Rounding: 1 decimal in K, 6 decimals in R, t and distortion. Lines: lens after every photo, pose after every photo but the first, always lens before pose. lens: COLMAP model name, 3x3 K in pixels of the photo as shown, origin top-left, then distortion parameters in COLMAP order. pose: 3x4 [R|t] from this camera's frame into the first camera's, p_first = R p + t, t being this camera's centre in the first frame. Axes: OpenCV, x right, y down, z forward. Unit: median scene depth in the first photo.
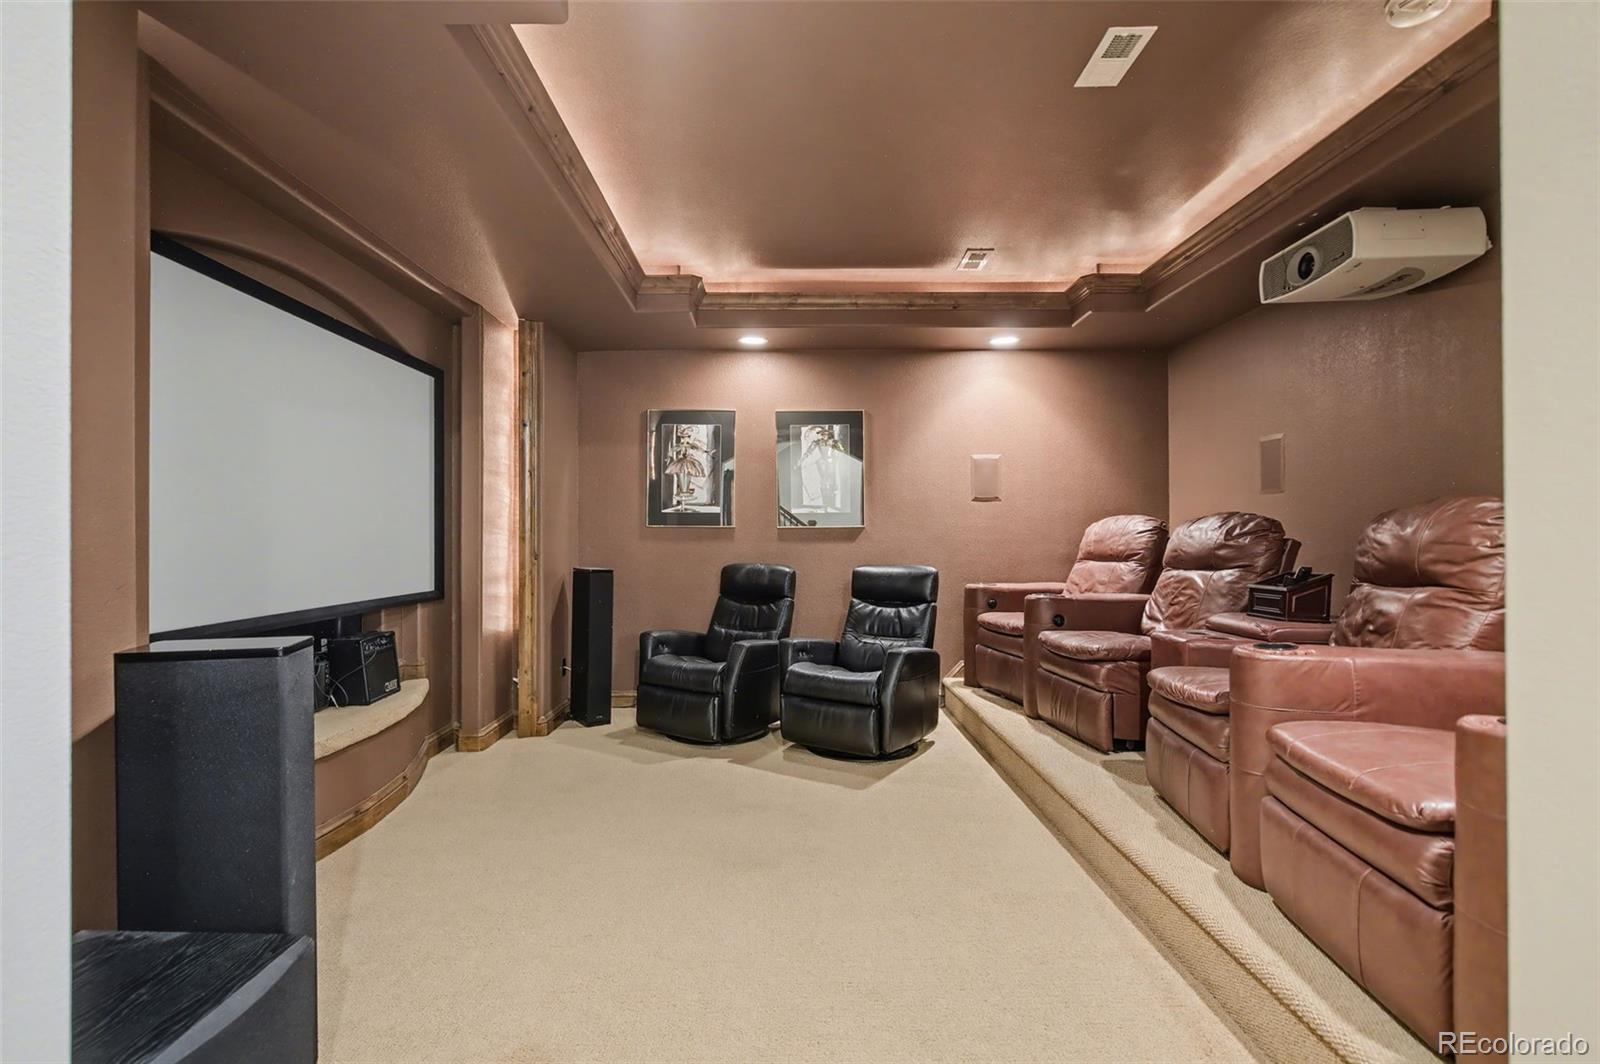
lens RADIAL K [[772.4, 0, 796.1], [0, 772.4, 527.2], [0, 0, 1]] dist [-0.005148, 0.001762]
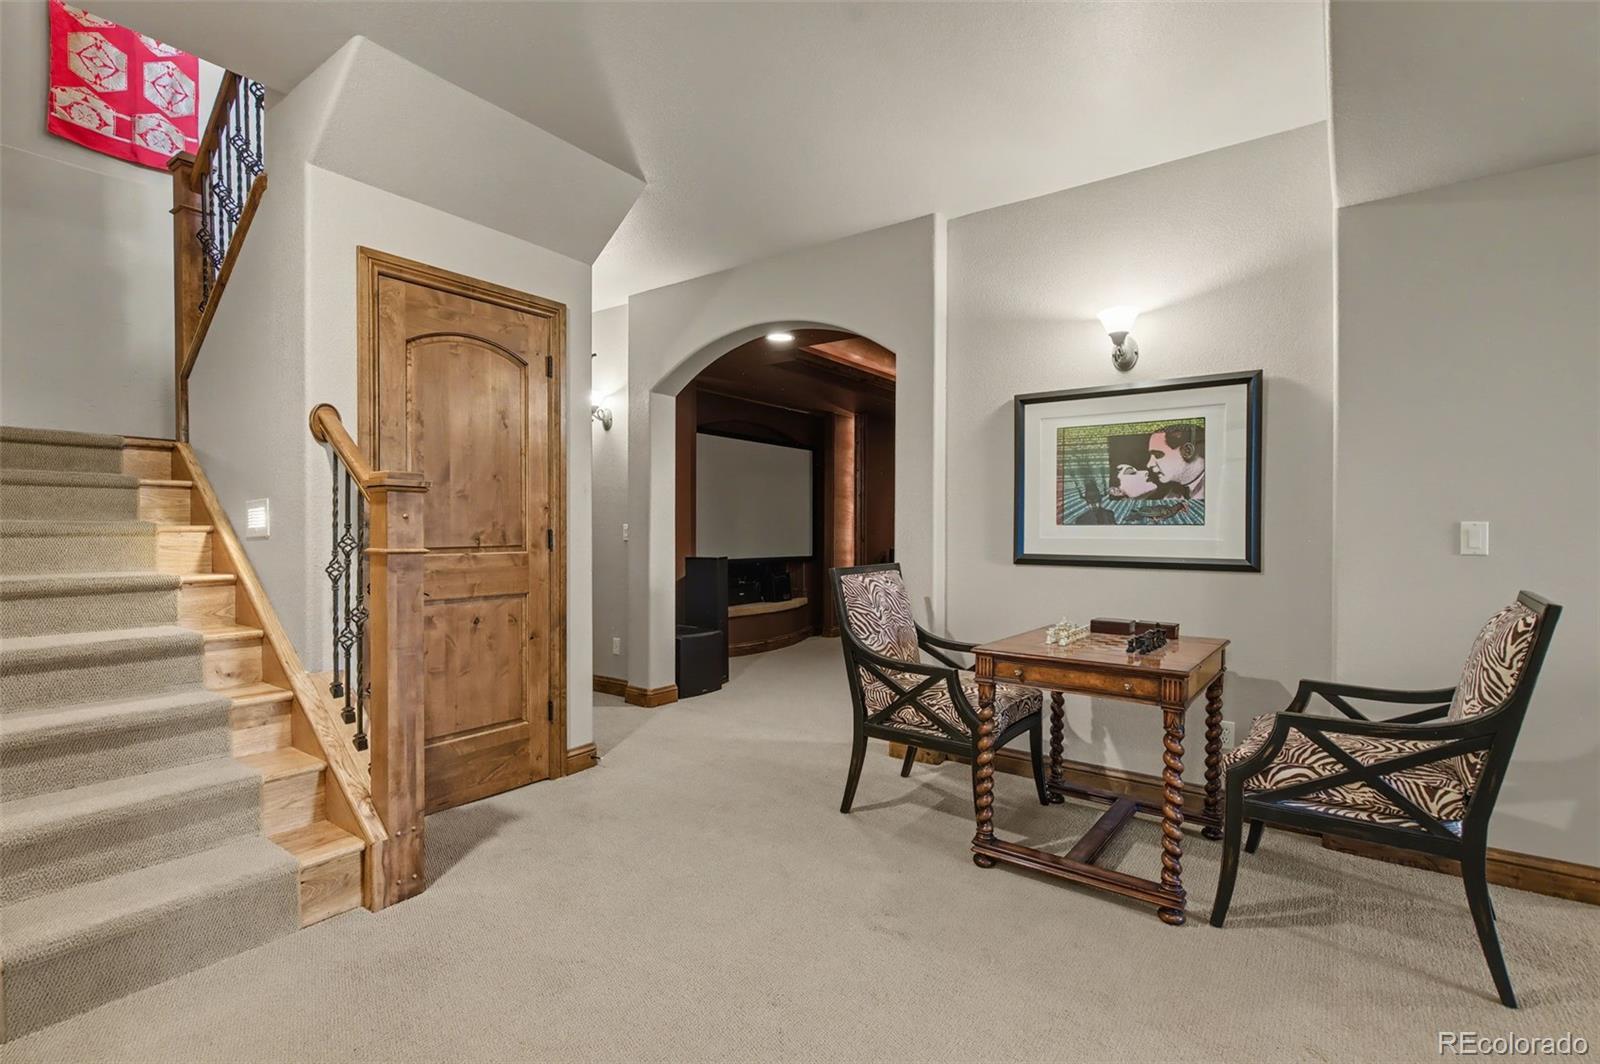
lens RADIAL K [[772.4, 0, 801.9], [0, 772.4, 529.7], [0, 0, 1]] dist [-0.005148, 0.001762]
pose [[0.821025, 0.001924, -0.570889, 0.686008], [-0.006046, 0.999968, -0.005325, 0.025536], [0.570860, 0.007824, 0.821010, -0.697503]]
